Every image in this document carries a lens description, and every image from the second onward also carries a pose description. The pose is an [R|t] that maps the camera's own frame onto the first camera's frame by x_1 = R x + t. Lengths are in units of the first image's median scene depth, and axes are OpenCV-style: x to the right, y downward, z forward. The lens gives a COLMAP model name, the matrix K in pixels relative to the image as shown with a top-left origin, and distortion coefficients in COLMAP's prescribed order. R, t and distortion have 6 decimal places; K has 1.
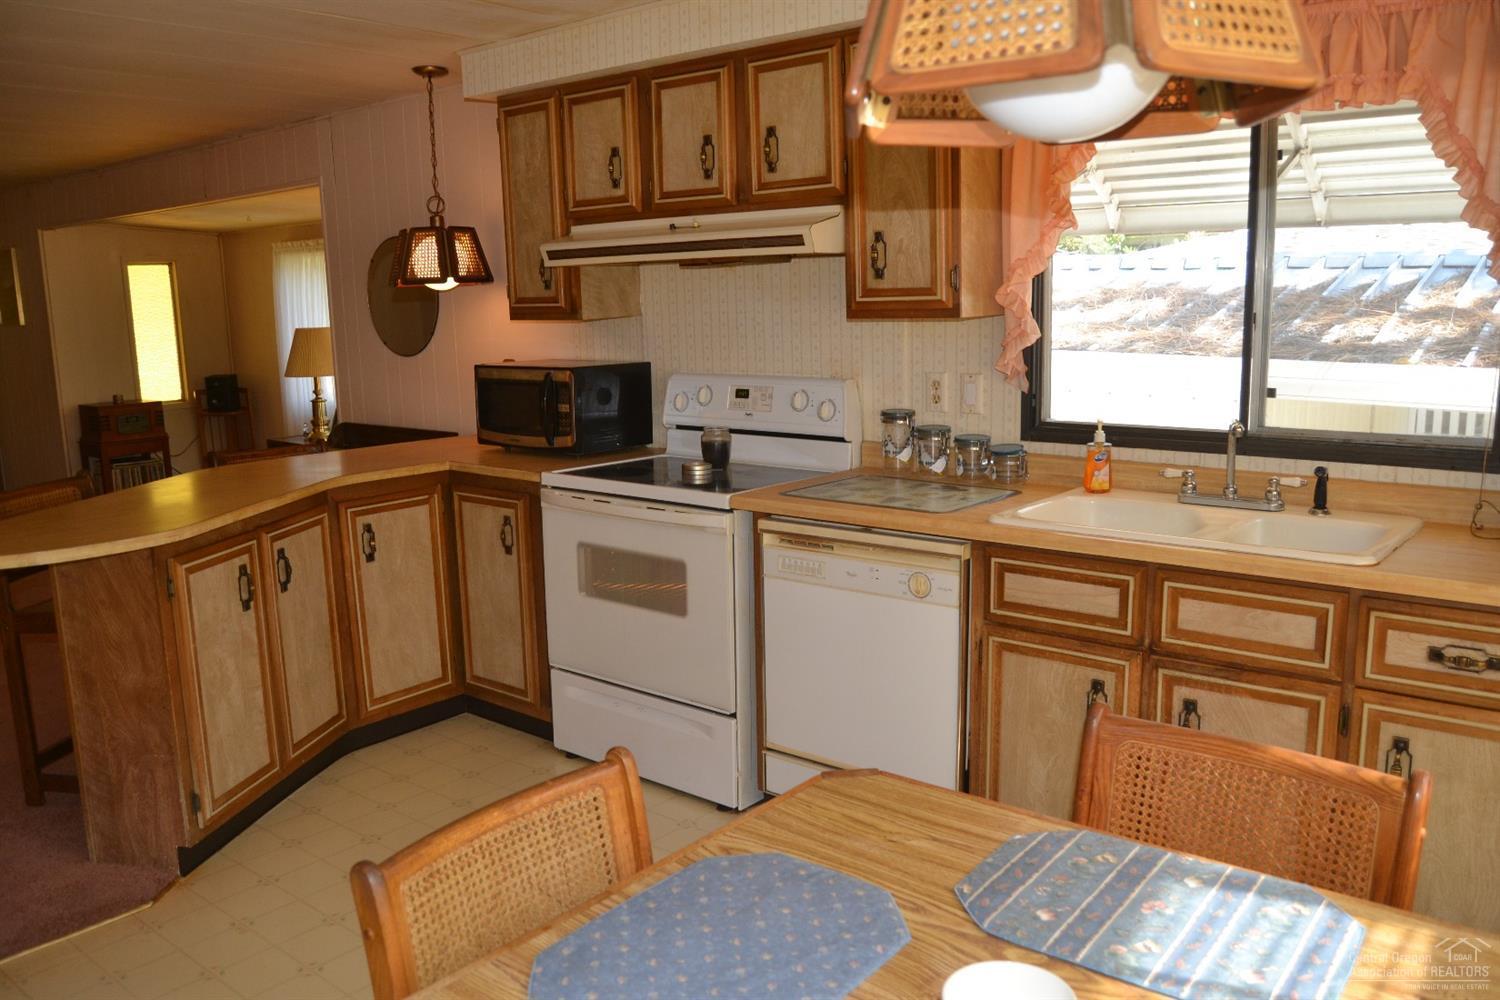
lens RADIAL K [[1186.4, 0, 746.6], [0, 1186.4, 512.3], [0, 0, 1]] dist [-0.097659, 0.047761]
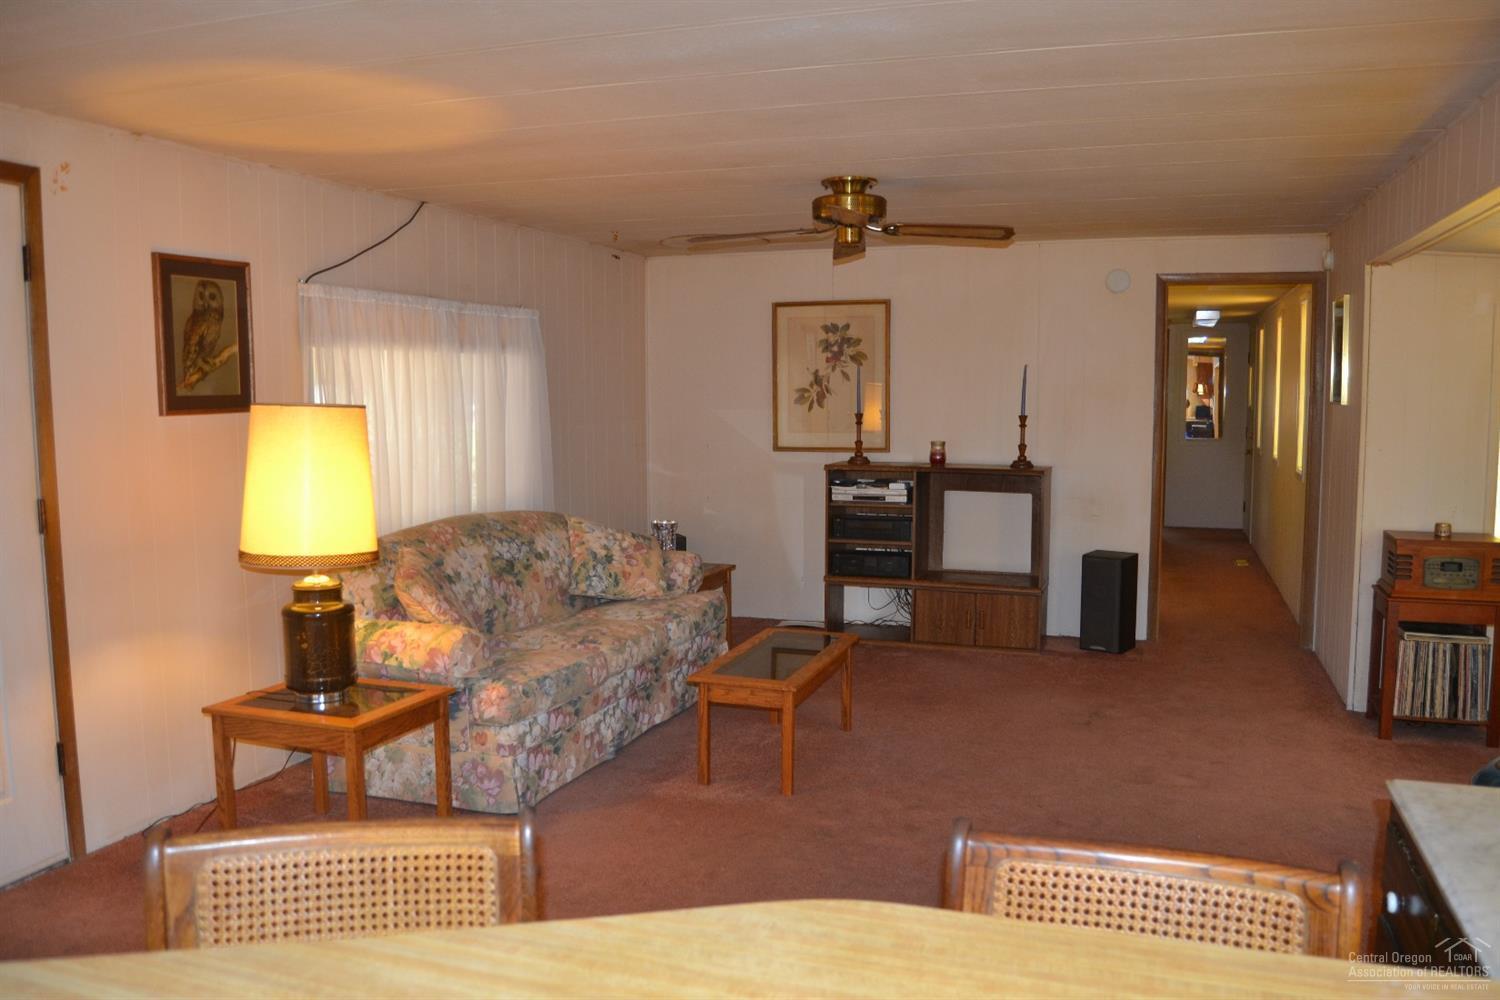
lens RADIAL K [[1186.4, 0, 746.6], [0, 1186.4, 512.3], [0, 0, 1]] dist [-0.097659, 0.047761]
pose [[0.348453, 0.119158, -0.929722, -0.097112], [-0.173778, 0.982903, 0.060843, -0.080563], [0.921076, 0.140364, 0.363202, 0.430472]]
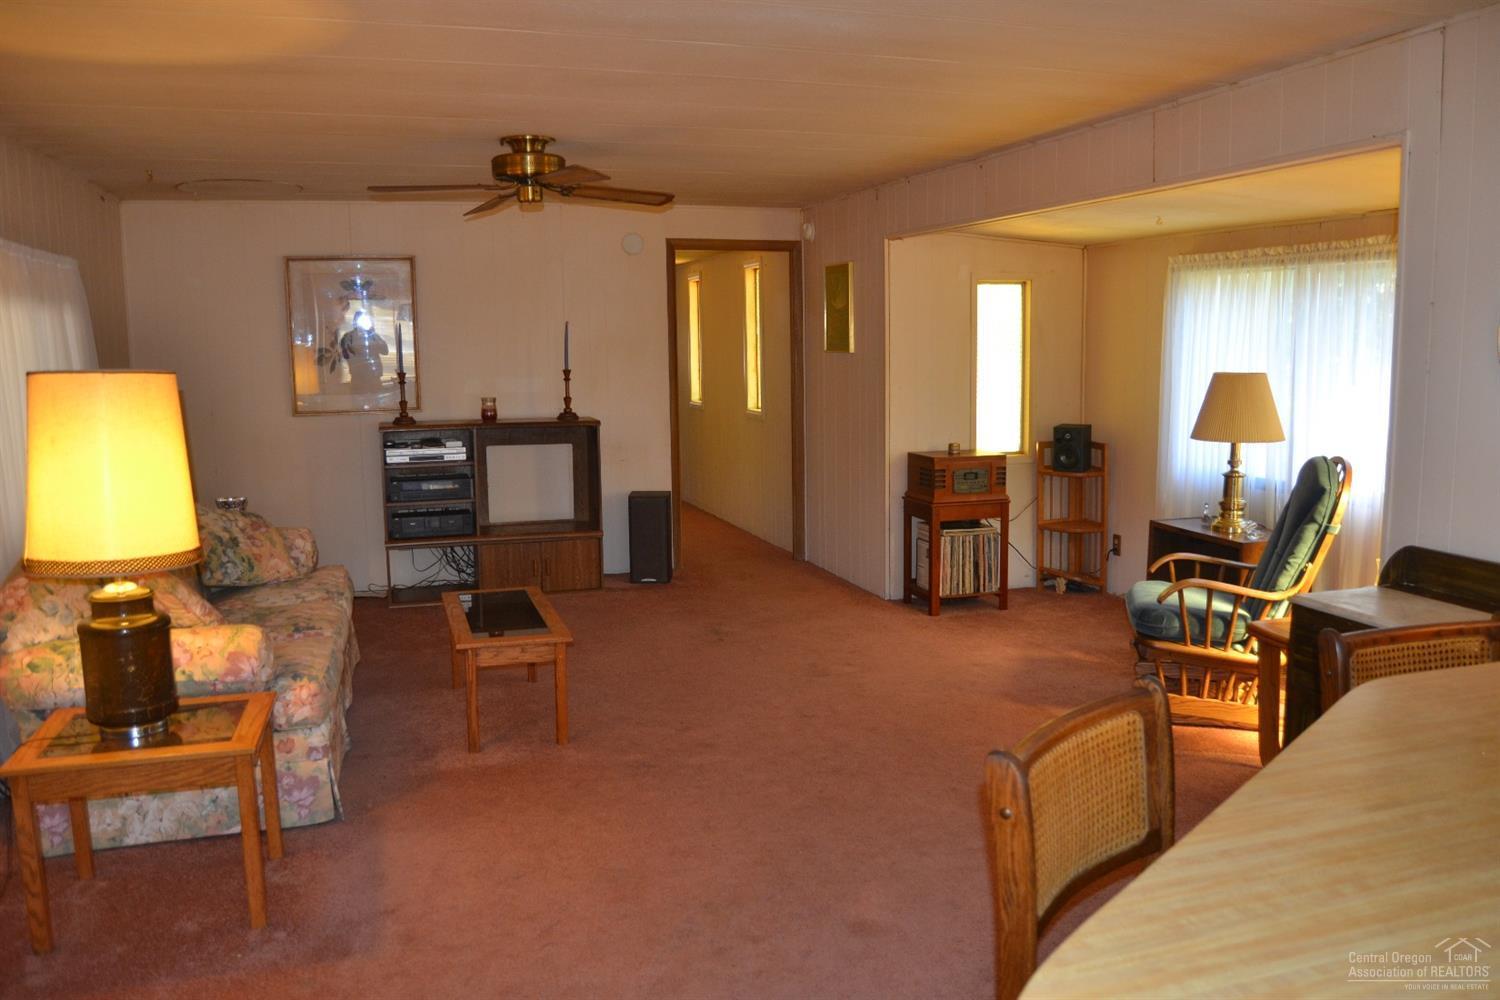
lens RADIAL K [[1186.4, 0, 746.6], [0, 1186.4, 512.3], [0, 0, 1]] dist [-0.097659, 0.047761]
pose [[0.838206, 0.091965, -0.537544, -0.220298], [-0.105937, 0.994361, 0.004928, -0.042946], [0.534966, 0.052816, 0.843221, 0.233070]]
